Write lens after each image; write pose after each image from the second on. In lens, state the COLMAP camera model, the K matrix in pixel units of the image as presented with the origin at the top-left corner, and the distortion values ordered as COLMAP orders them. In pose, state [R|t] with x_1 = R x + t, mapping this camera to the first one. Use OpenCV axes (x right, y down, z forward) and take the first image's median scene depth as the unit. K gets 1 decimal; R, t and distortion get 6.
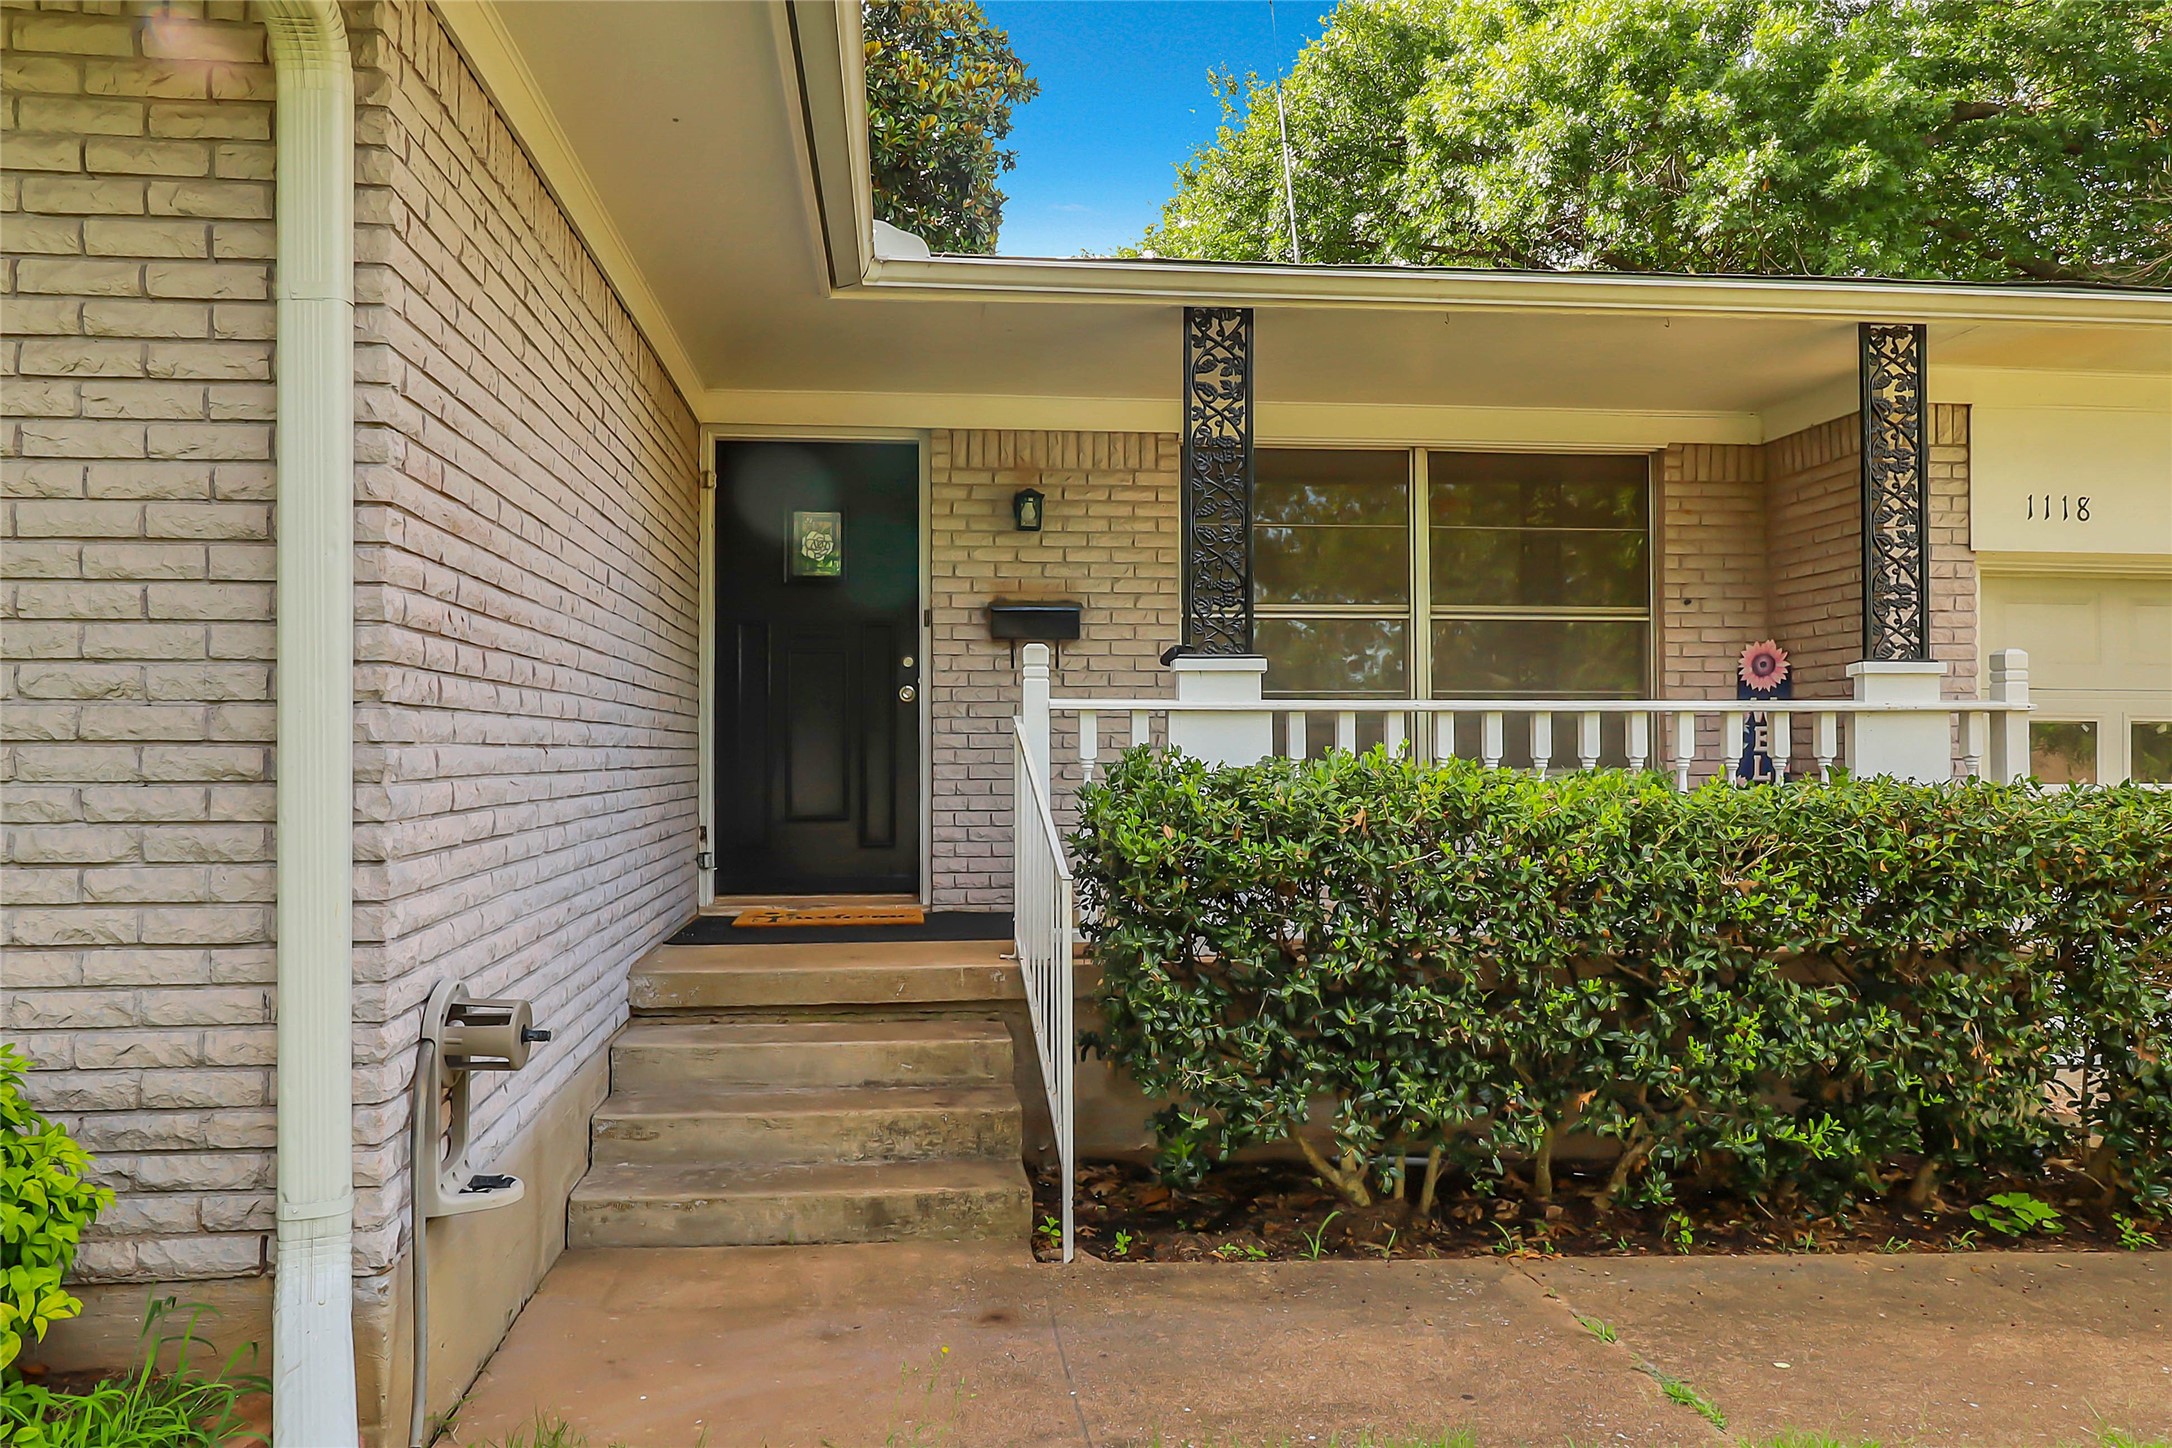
lens RADIAL K [[1598.0, 0, 1086.0], [0, 1598.0, 724.0], [0, 0, 1]] dist [0.036613, 0.000463]
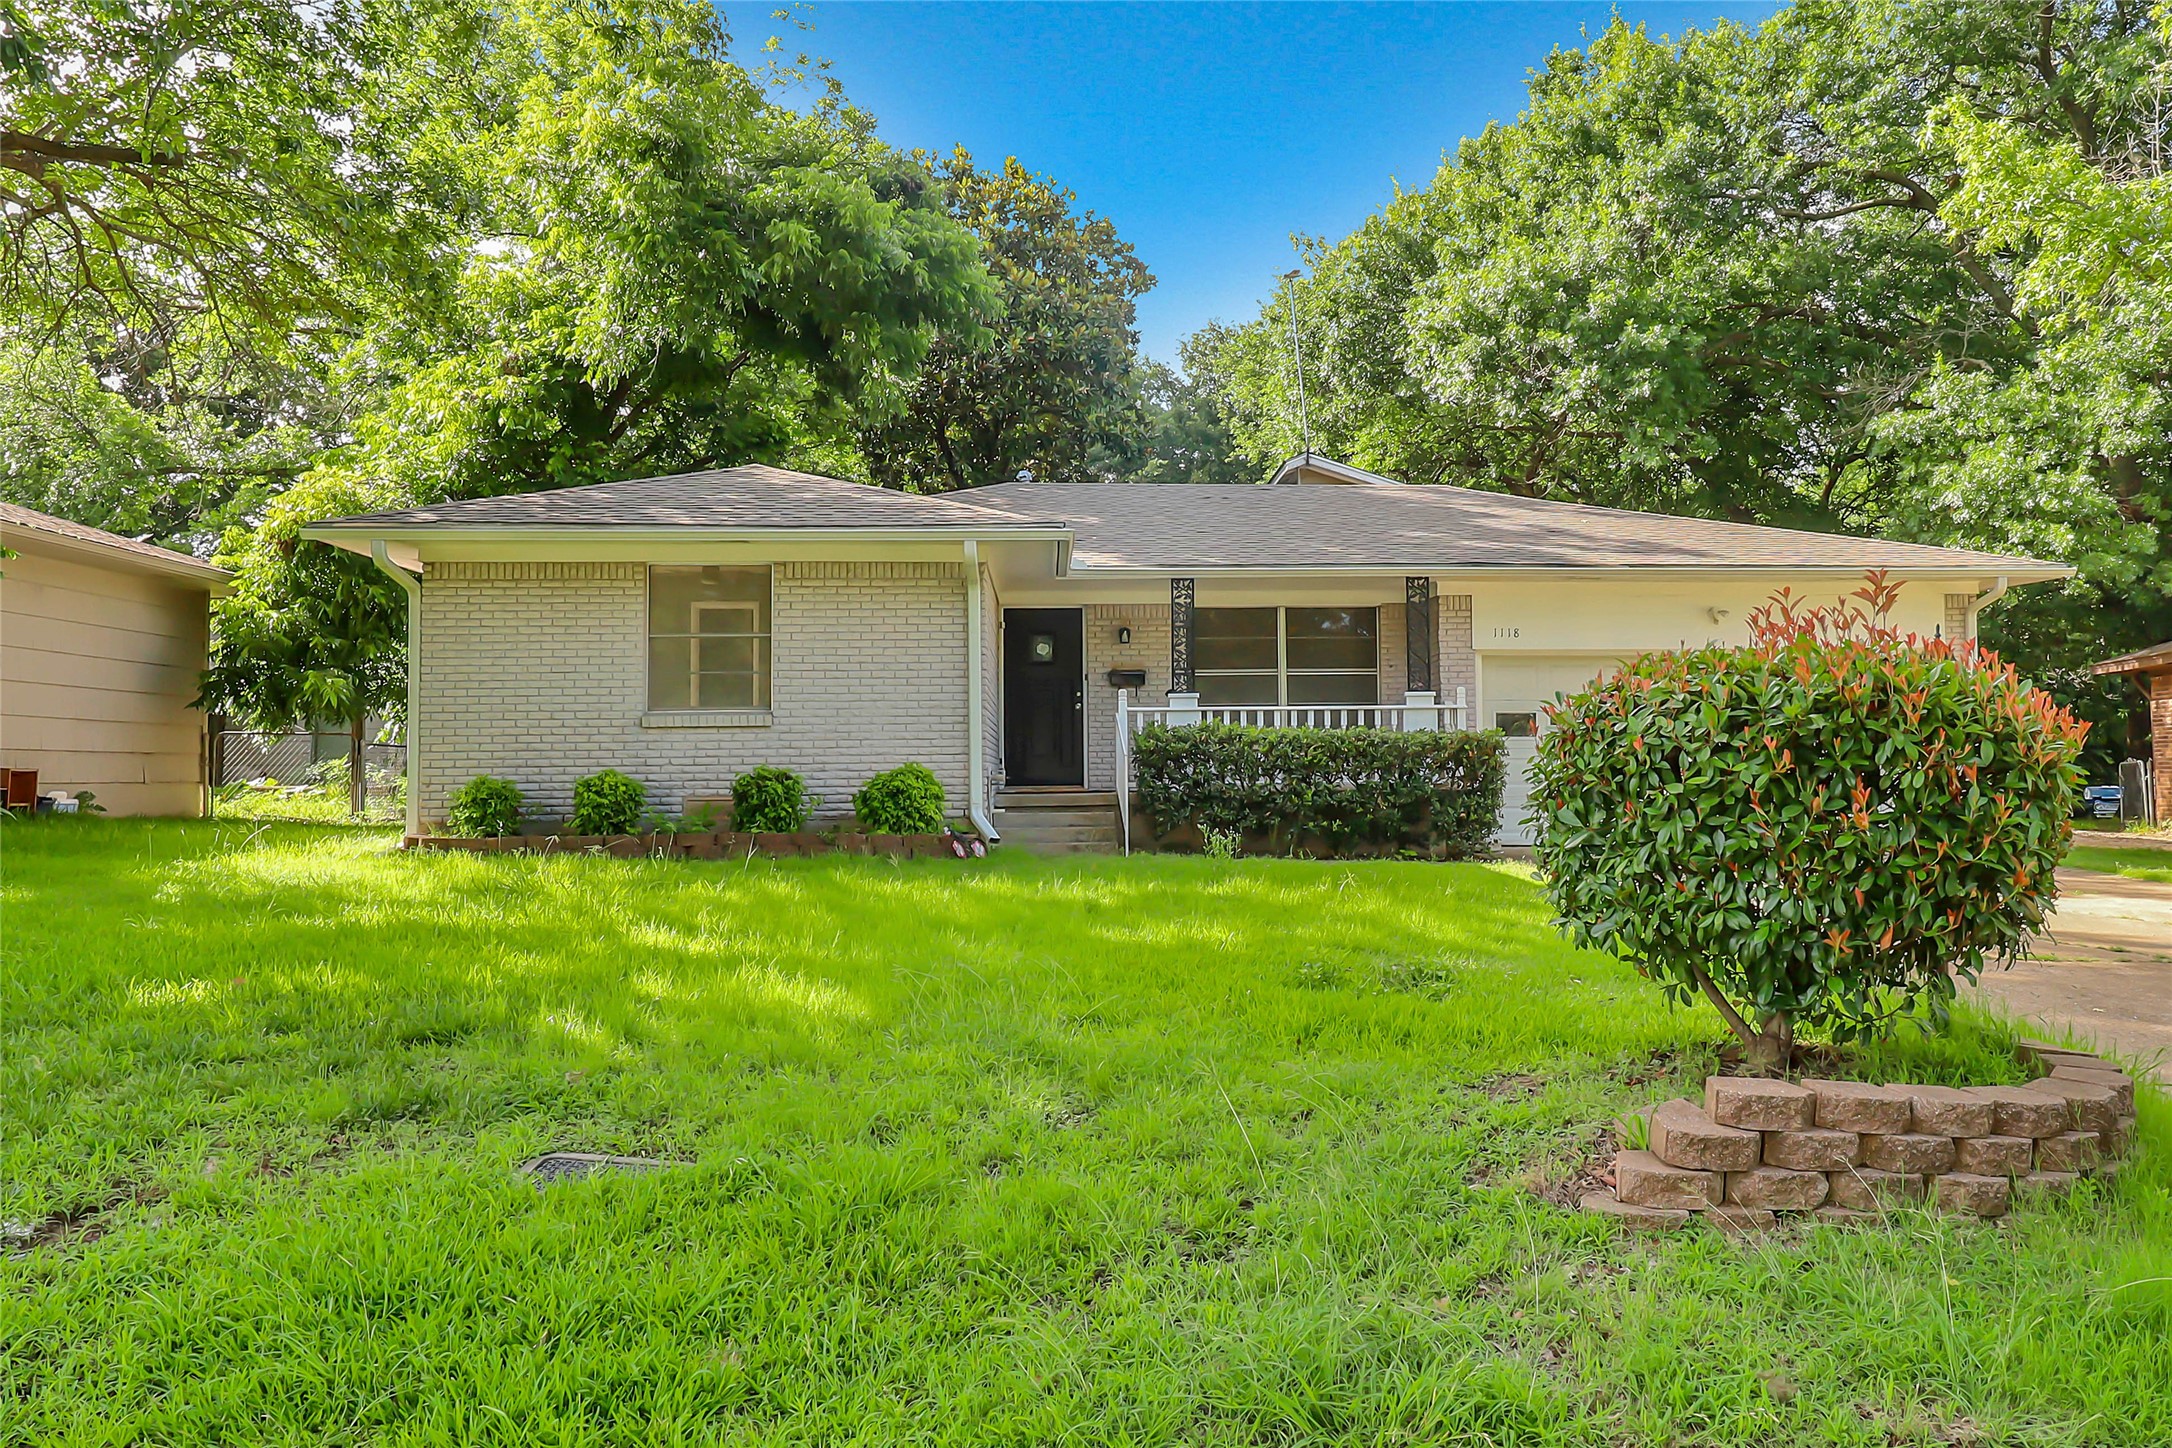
lens RADIAL K [[1775.5, 0, 1086.0], [0, 1775.5, 724.0], [0, 0, 1]] dist [0.003004, 0.001267]
pose [[0.995745, -0.006937, -0.091889, 0.162368], [0.006031, 0.999930, -0.010135, 0.039106], [0.091953, 0.009538, 0.995718, -1.840753]]
